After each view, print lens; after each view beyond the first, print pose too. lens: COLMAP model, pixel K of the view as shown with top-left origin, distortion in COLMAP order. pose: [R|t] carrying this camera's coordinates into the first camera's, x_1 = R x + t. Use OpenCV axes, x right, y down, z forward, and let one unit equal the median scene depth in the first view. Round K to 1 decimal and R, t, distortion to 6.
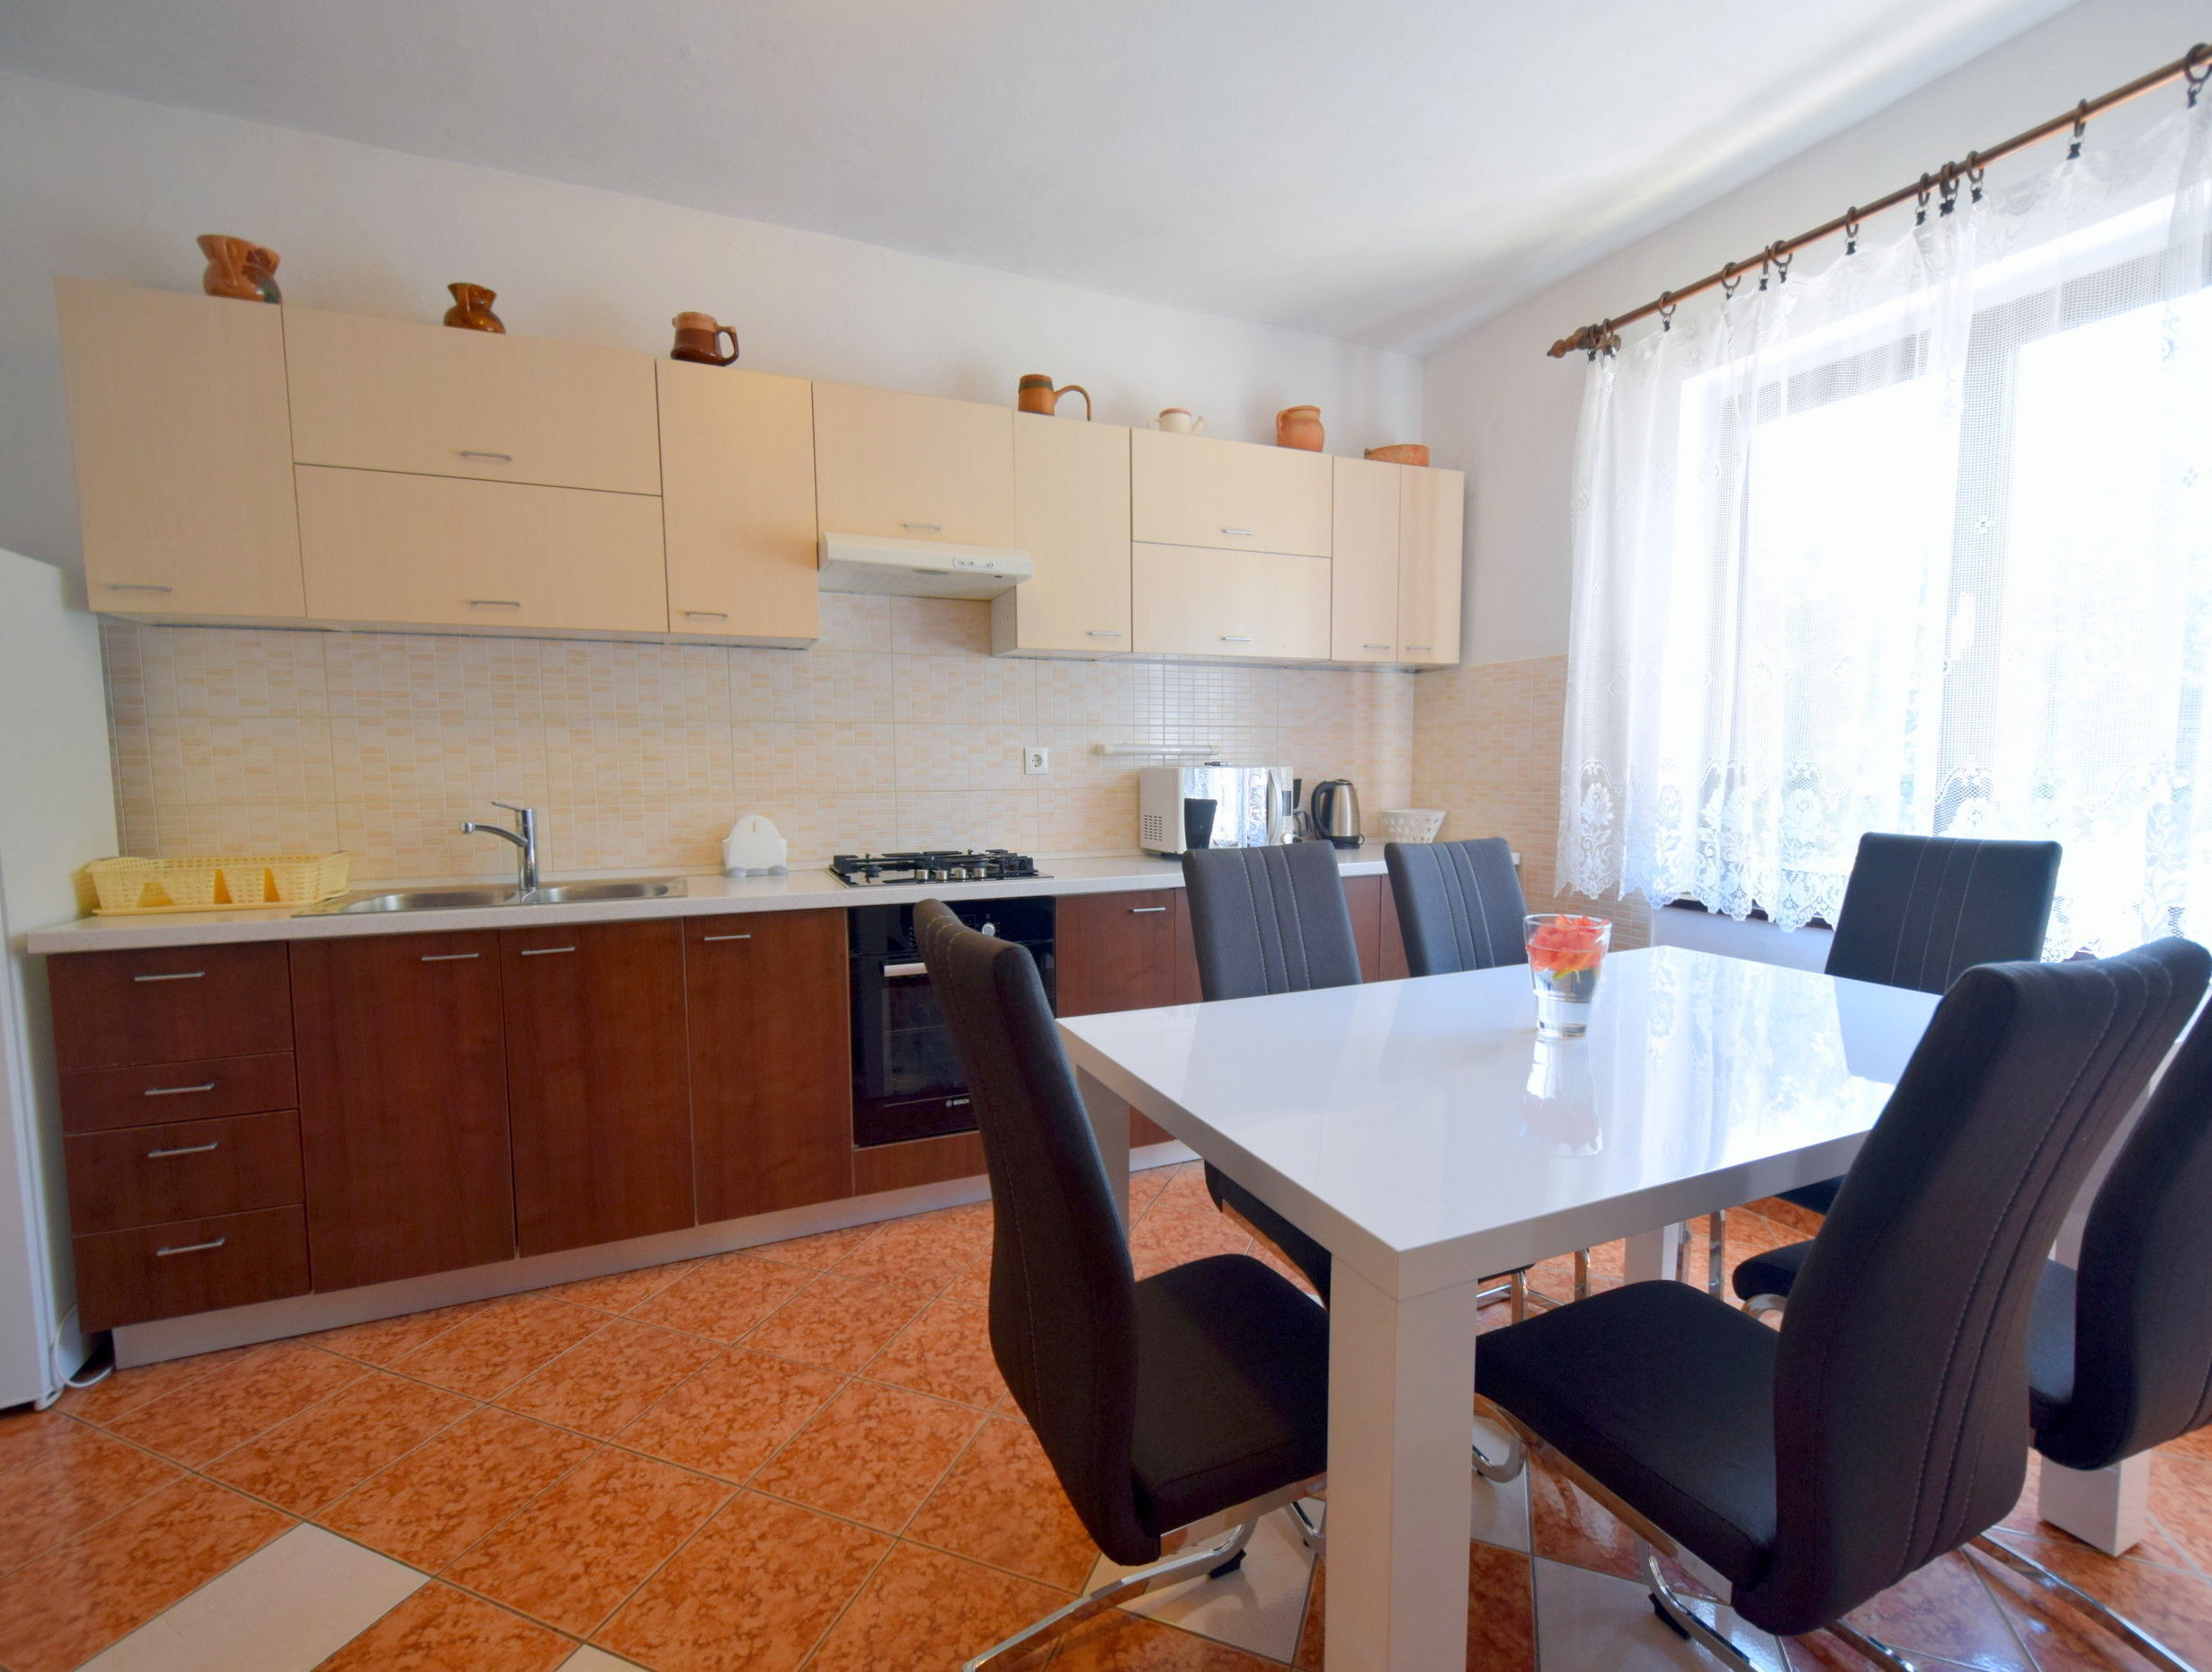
lens RADIAL K [[965.8, 0, 1105.7], [0, 965.8, 843.9], [0, 0, 1]] dist [0.010720, -0.009120]
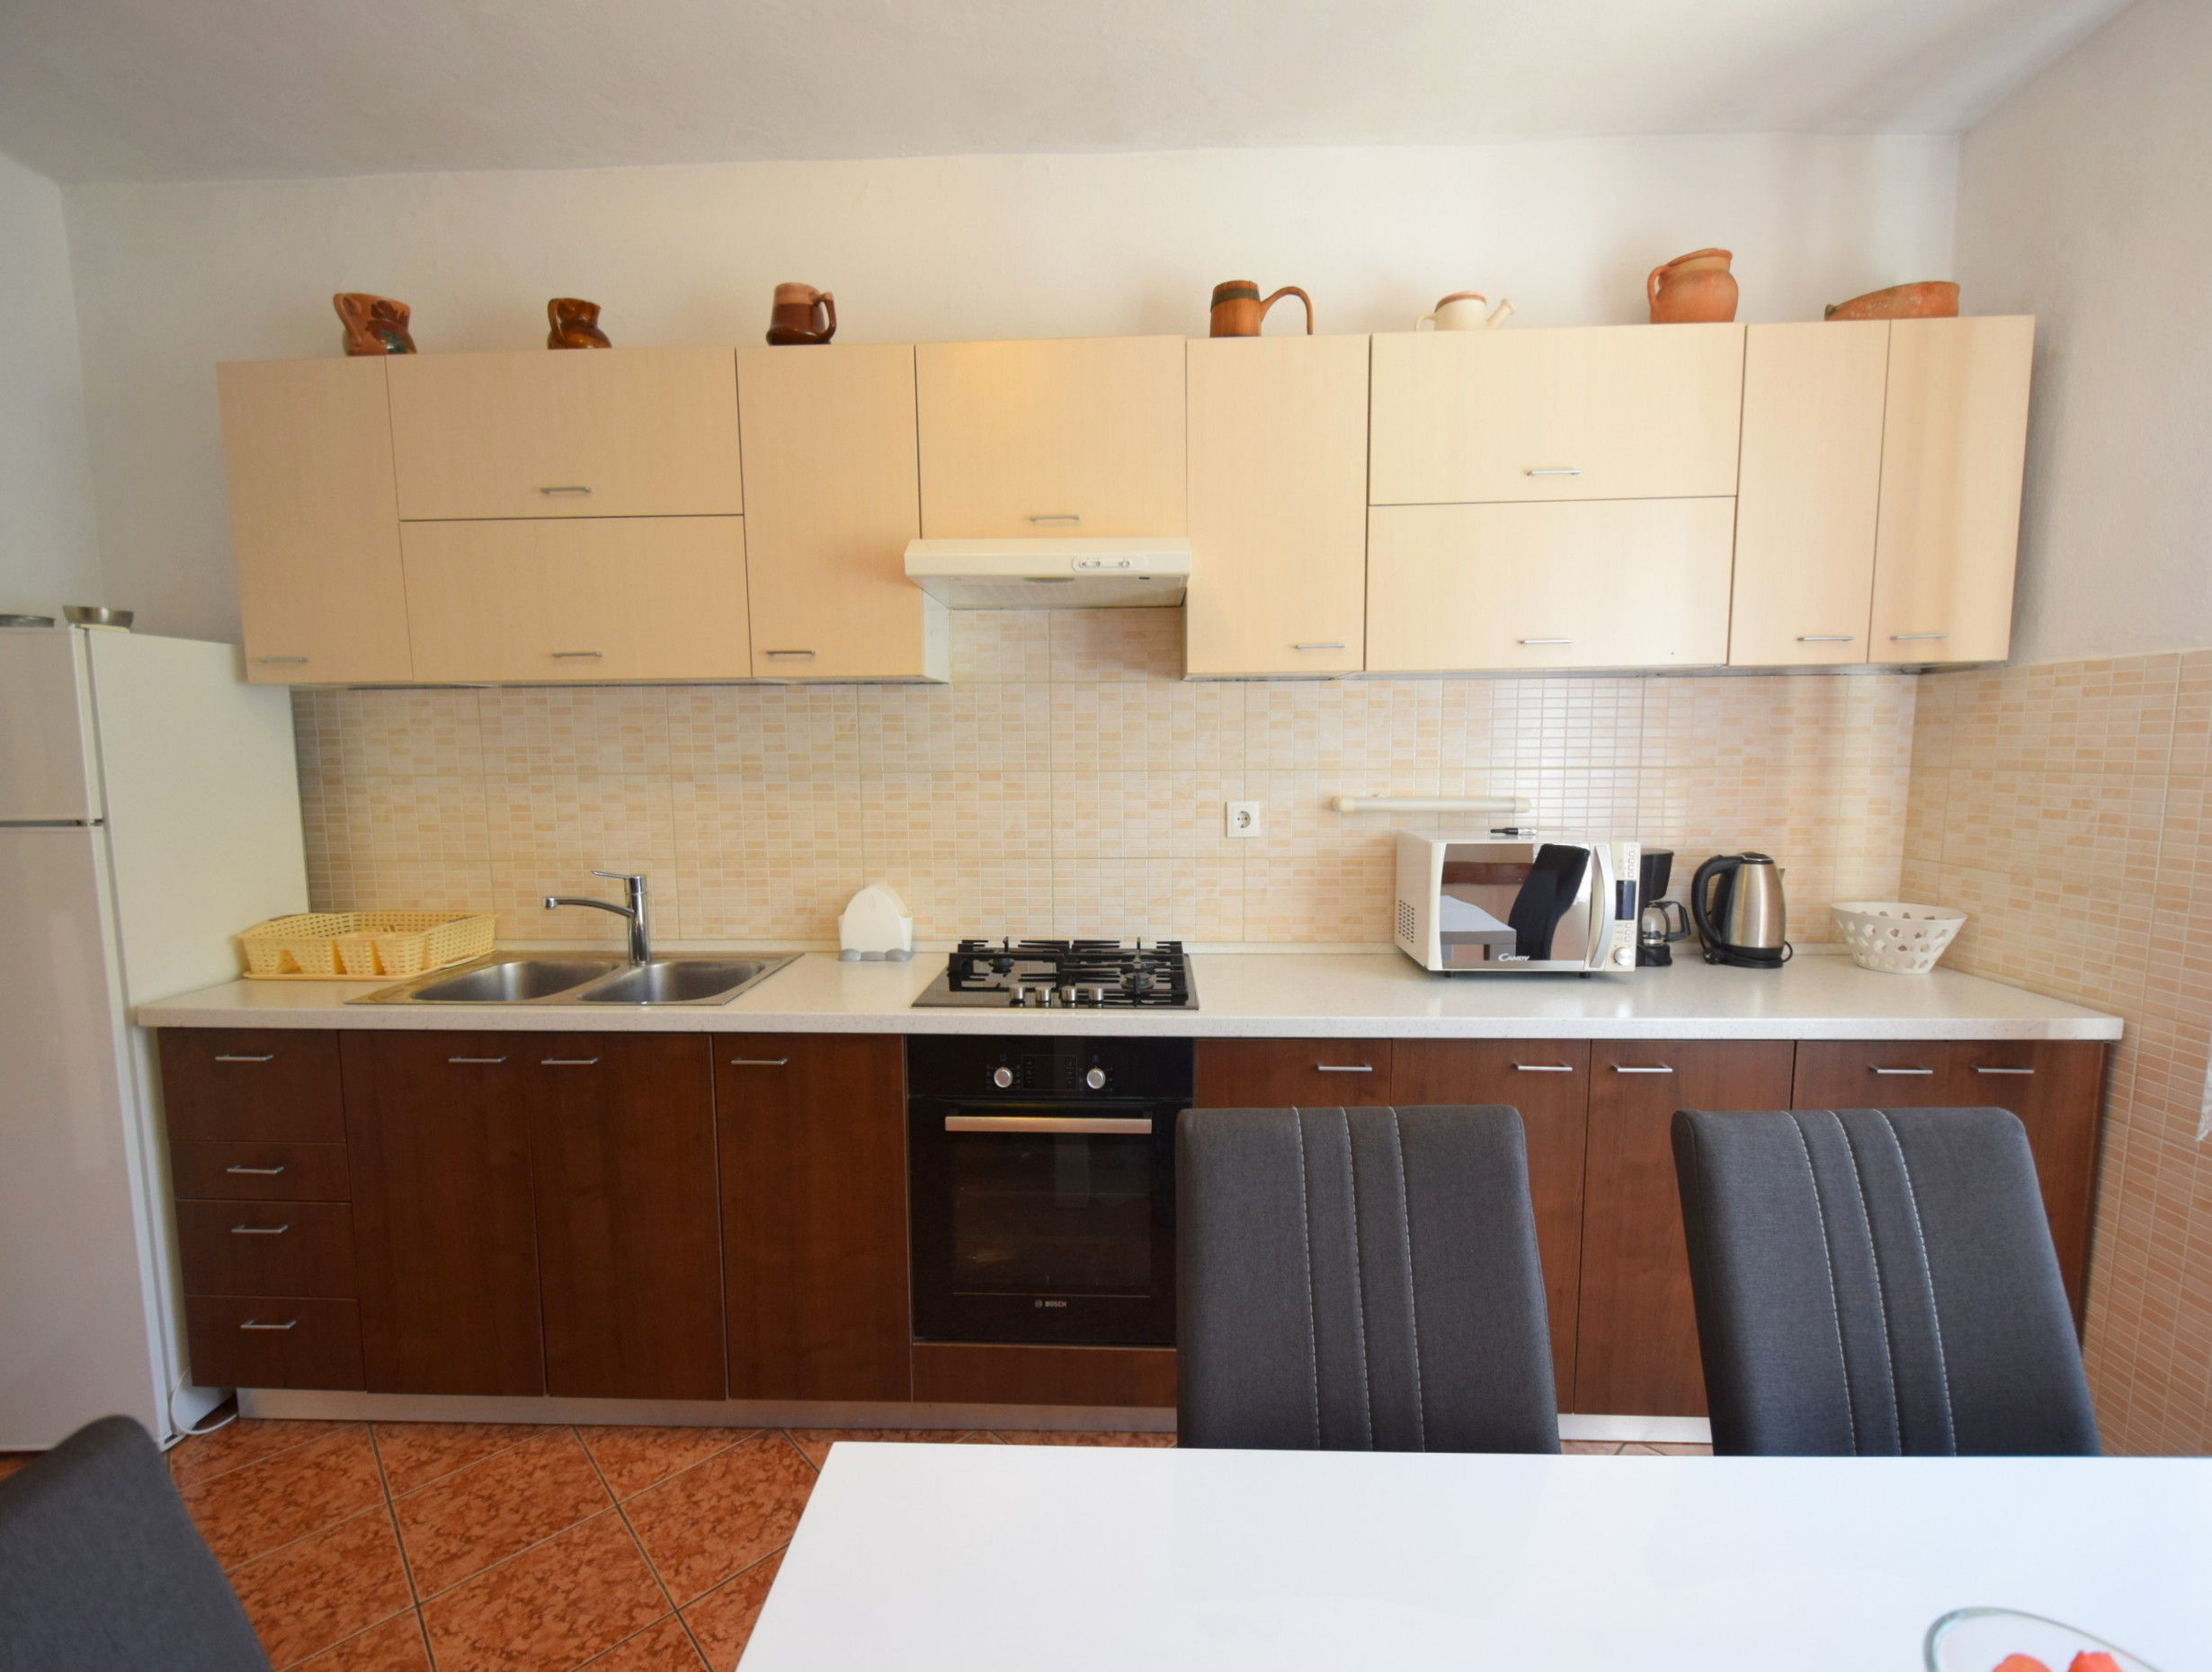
lens RADIAL K [[965.8, 0, 1105.7], [0, 965.8, 843.9], [0, 0, 1]] dist [0.010720, -0.009120]
pose [[0.904015, 0.043890, -0.425242, 0.160408], [-0.034477, 0.998961, 0.029811, -0.093148], [0.426108, -0.012288, 0.904589, 0.314818]]
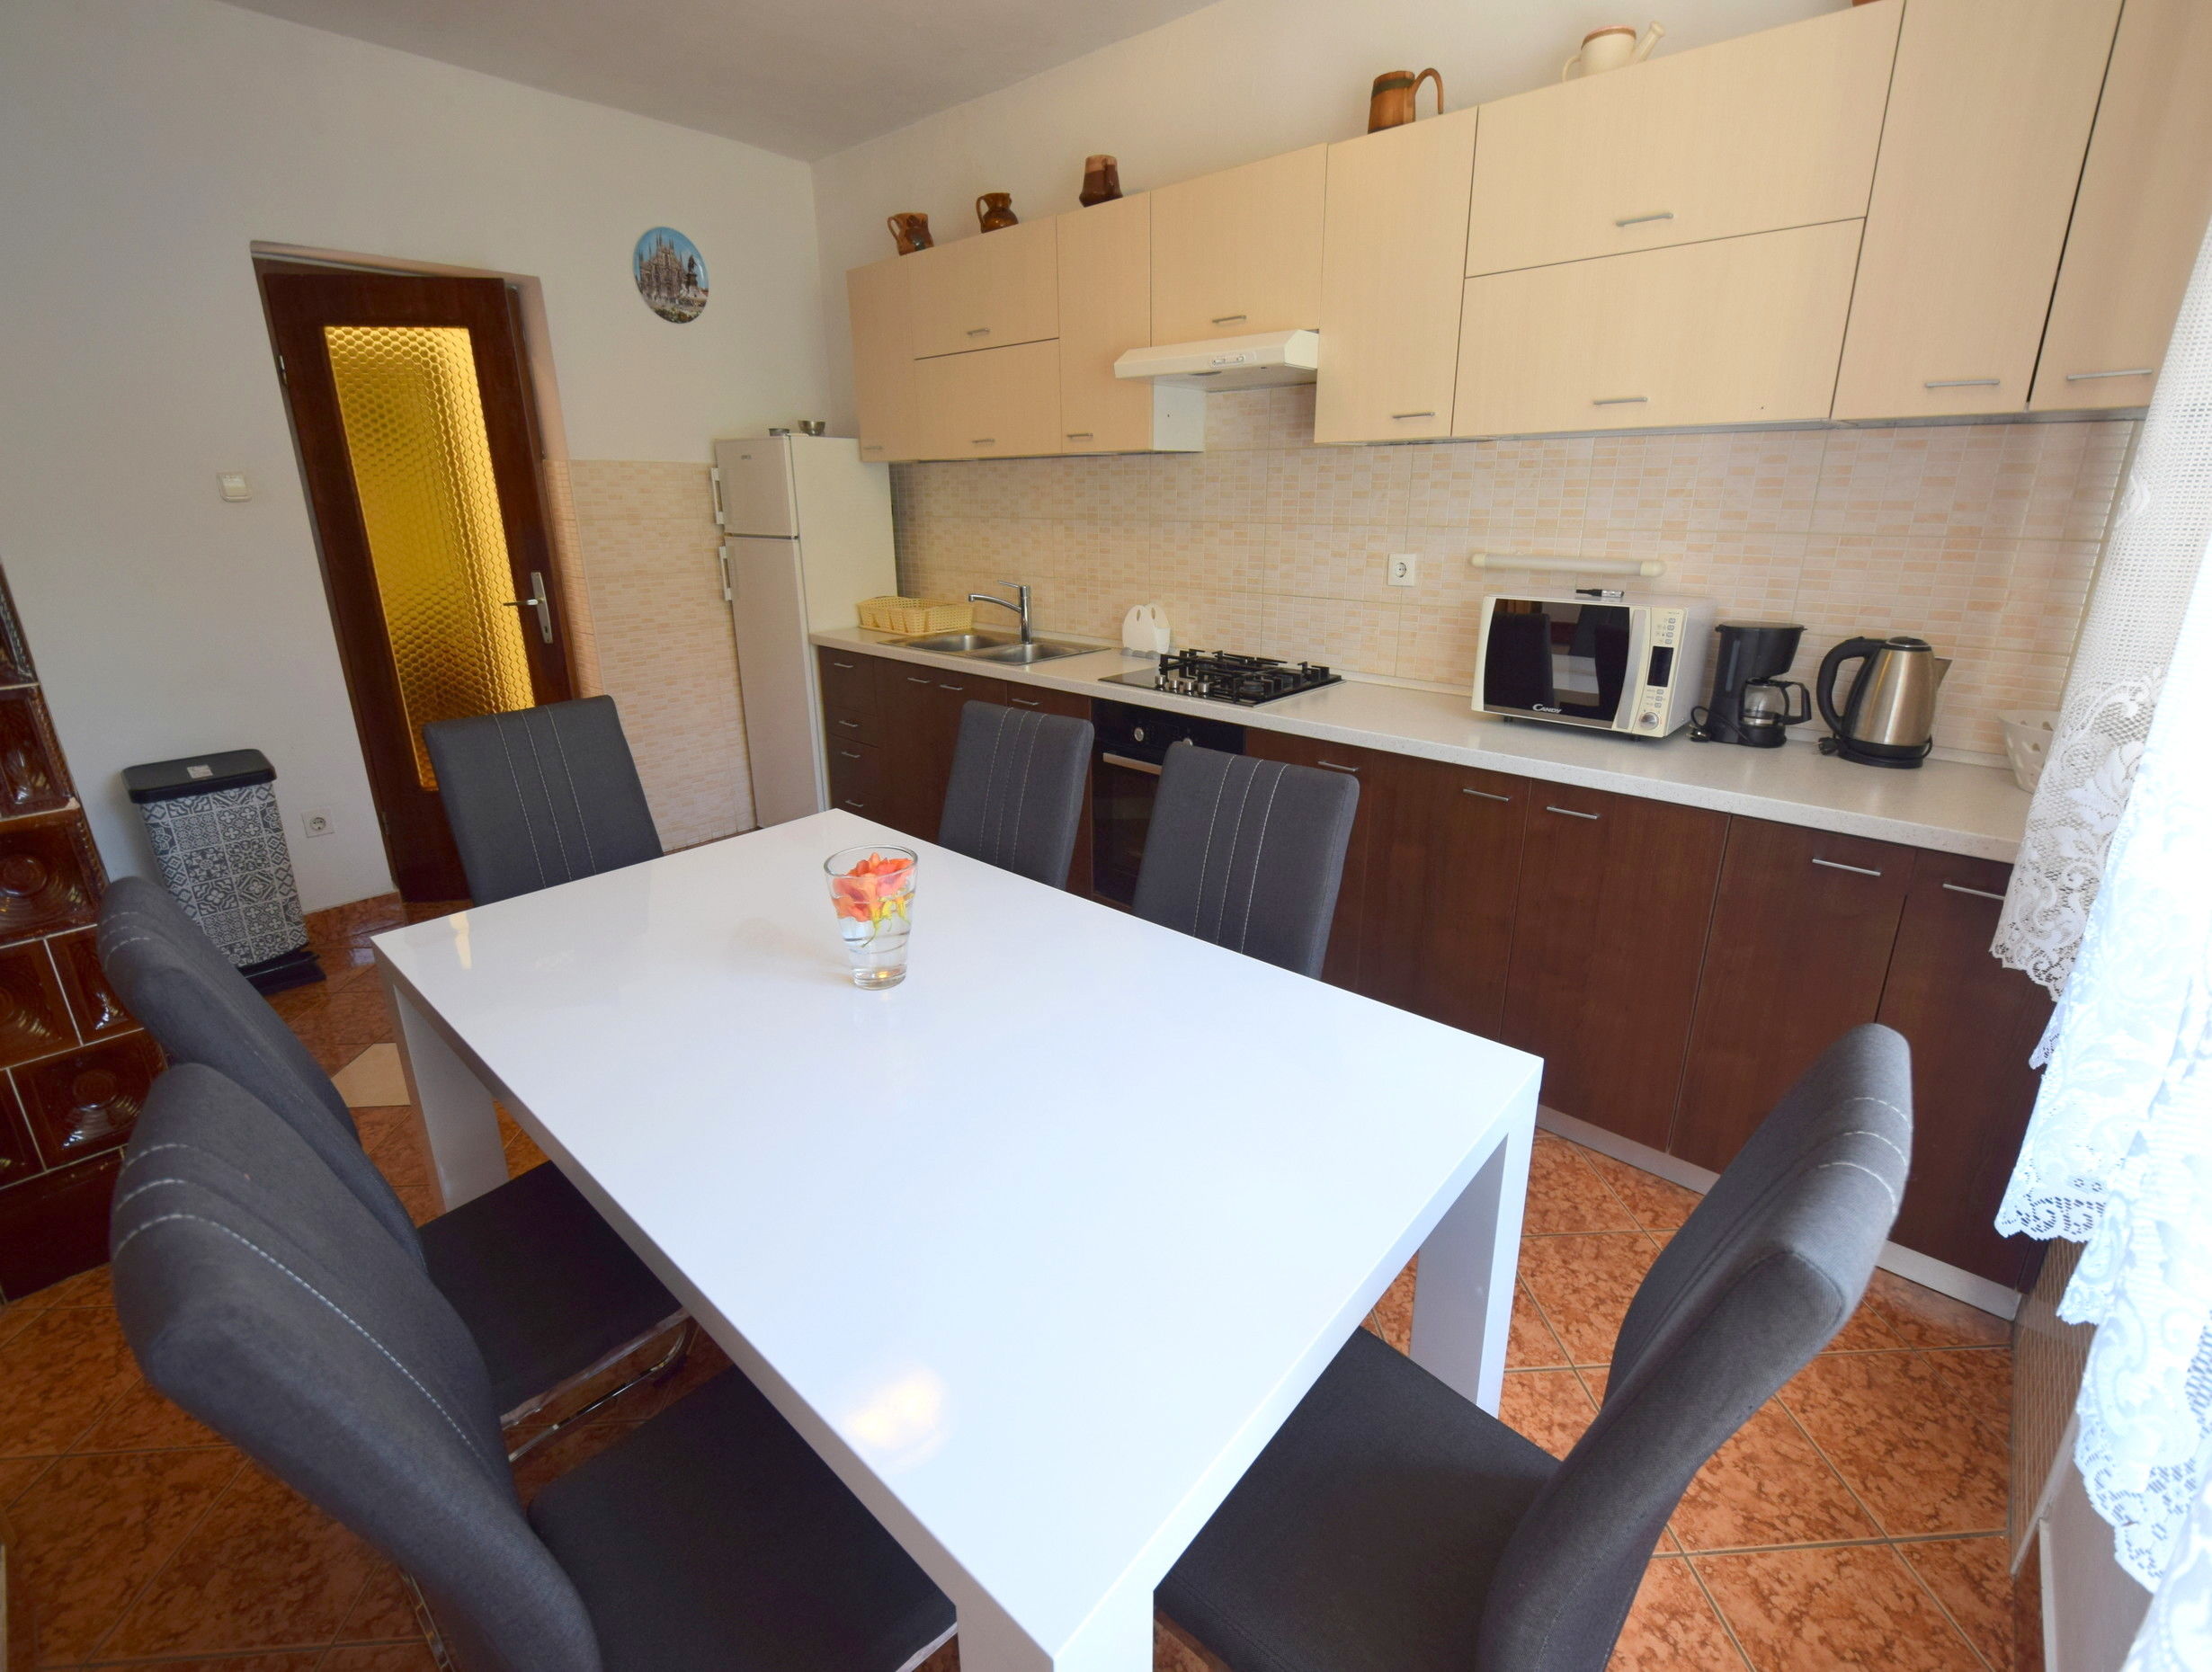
lens RADIAL K [[985.3, 0, 1113.5], [0, 985.3, 785.8], [0, 0, 1]] dist [0.013373, -0.016525]
pose [[0.411685, 0.264164, -0.872200, 0.685246], [-0.075225, 0.963651, 0.256355, -0.115573], [0.908216, -0.039926, 0.416592, 0.435179]]
